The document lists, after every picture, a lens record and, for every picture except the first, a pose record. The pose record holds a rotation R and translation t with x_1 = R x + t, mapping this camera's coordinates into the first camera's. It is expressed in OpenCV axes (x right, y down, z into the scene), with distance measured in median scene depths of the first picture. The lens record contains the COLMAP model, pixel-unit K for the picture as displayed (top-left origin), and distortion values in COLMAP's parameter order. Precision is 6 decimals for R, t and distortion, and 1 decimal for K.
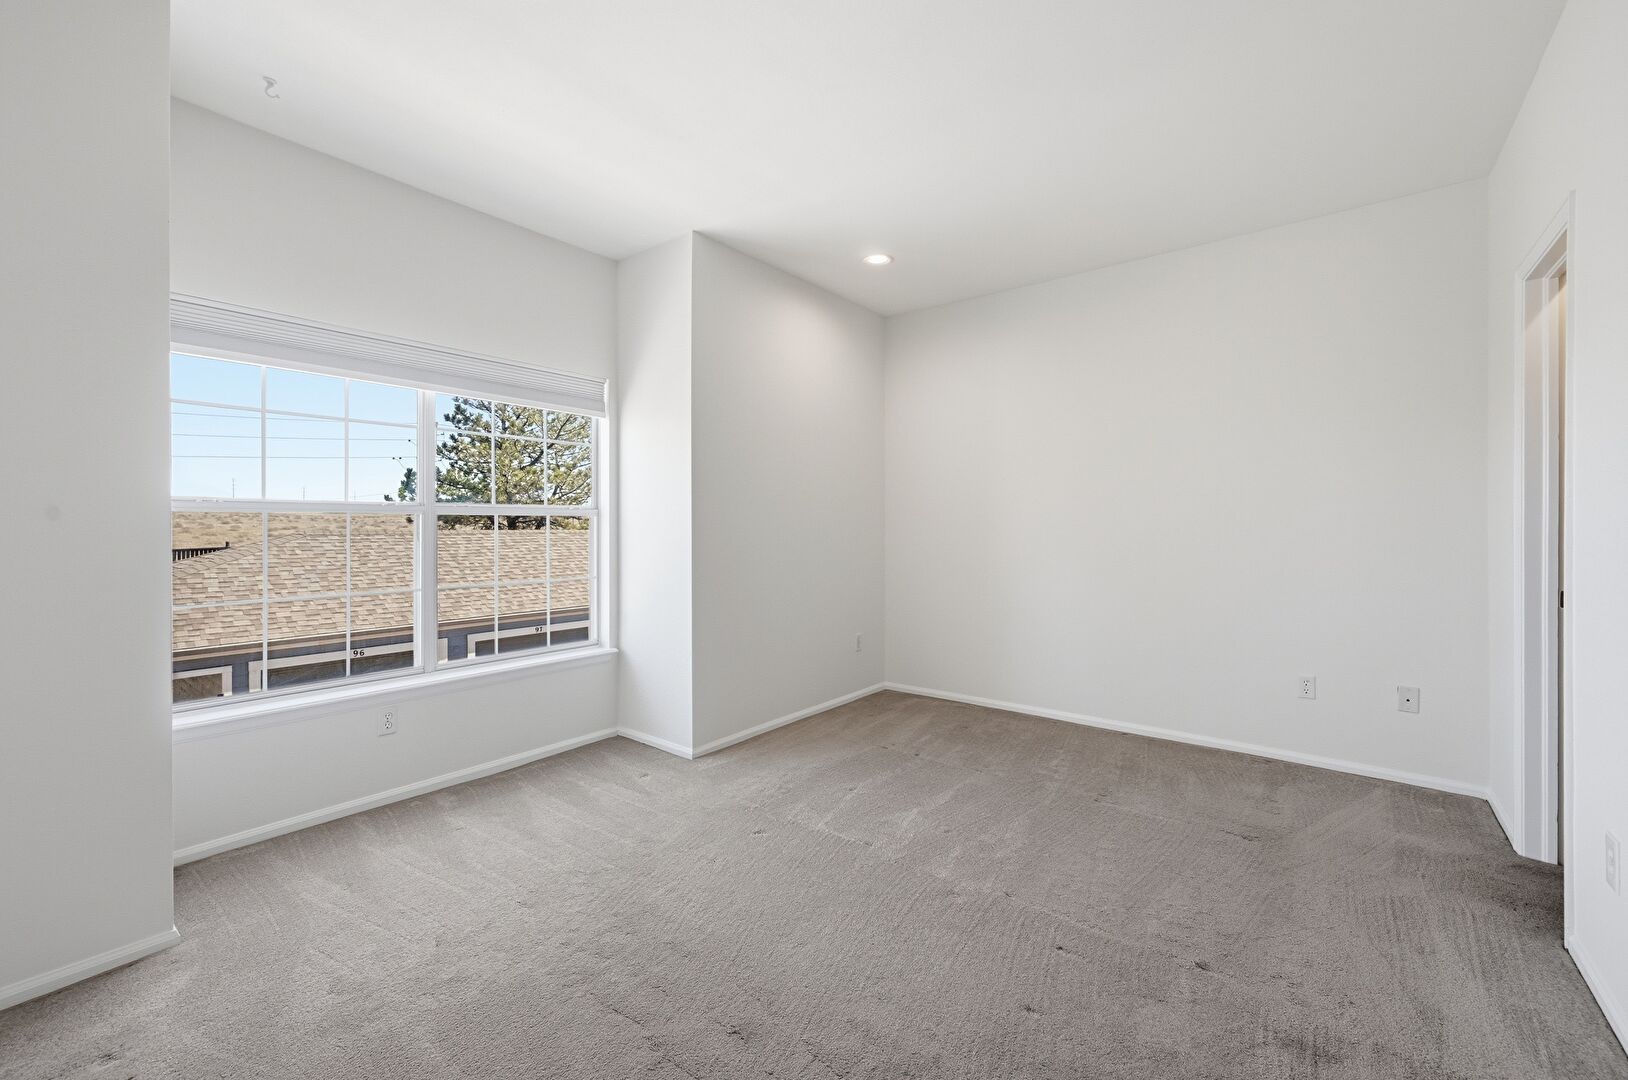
lens RADIAL K [[662.3, 0, 813.2], [0, 662.3, 532.7], [0, 0, 1]] dist [-0.000895, -0.000014]
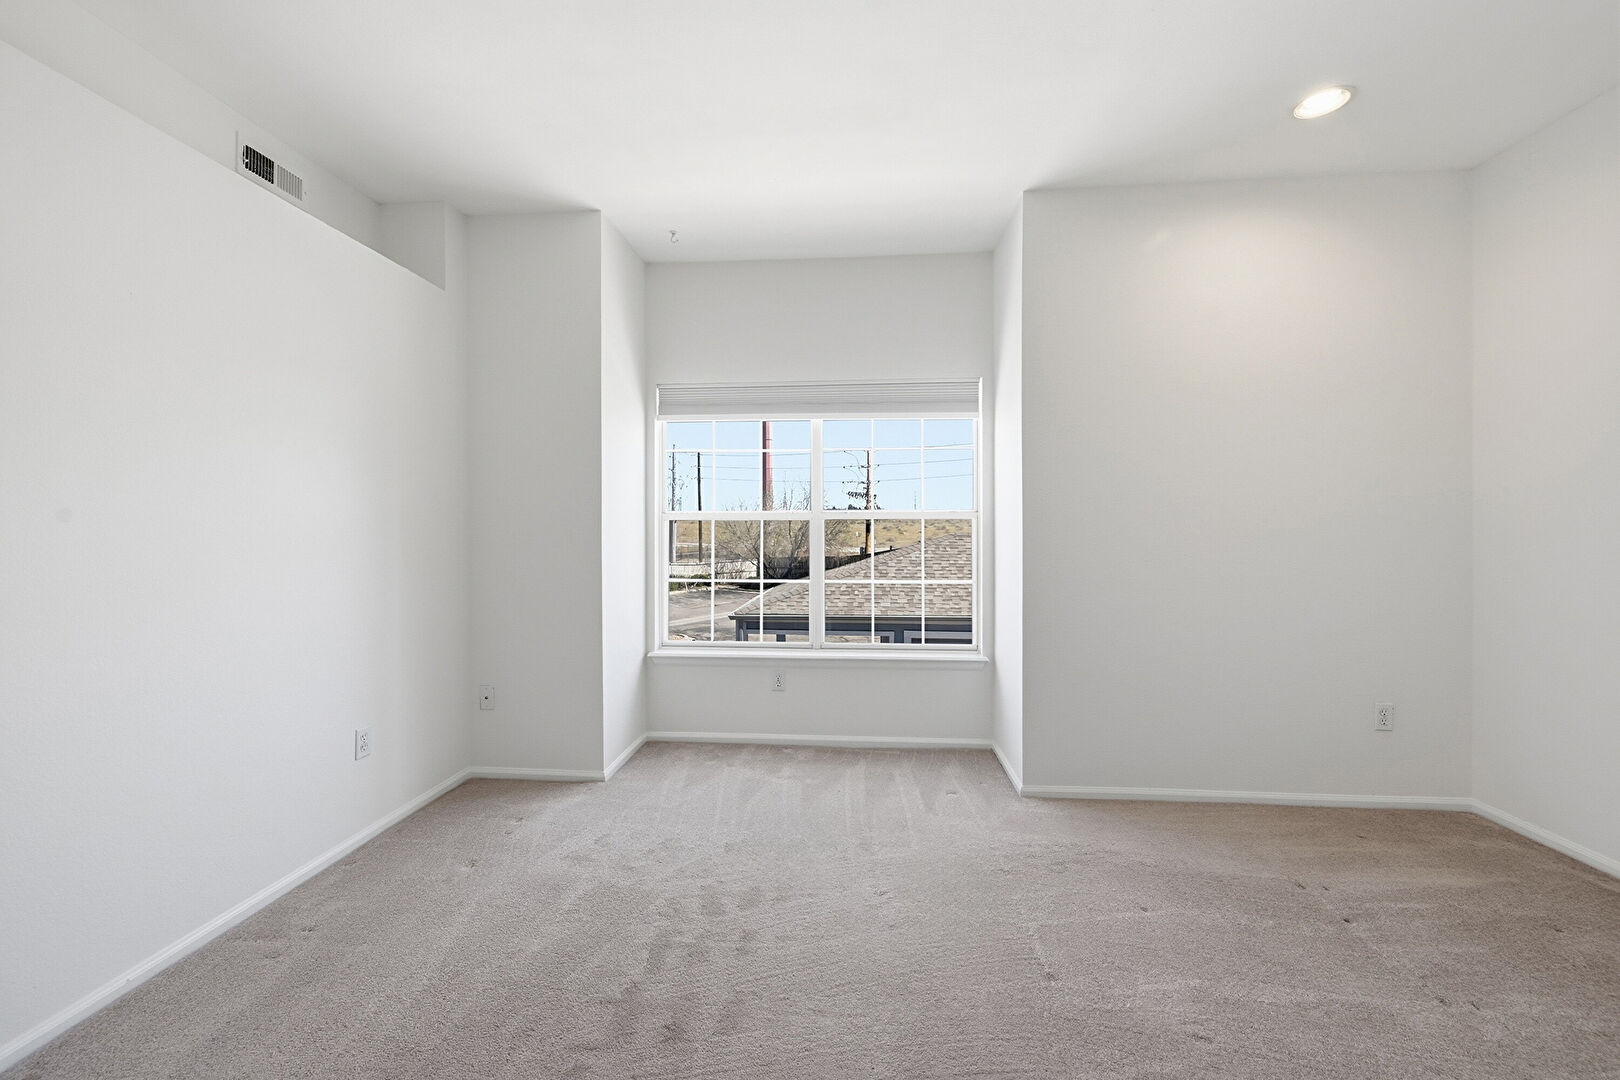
lens RADIAL K [[659.0, 0, 808.4], [0, 659.0, 531.2], [0, 0, 1]] dist [-0.000895, -0.000014]
pose [[0.552889, 0.004980, -0.833240, 0.355721], [-0.010194, 0.999948, -0.000788, -0.003892], [0.833193, 0.008929, 0.552911, 0.259686]]
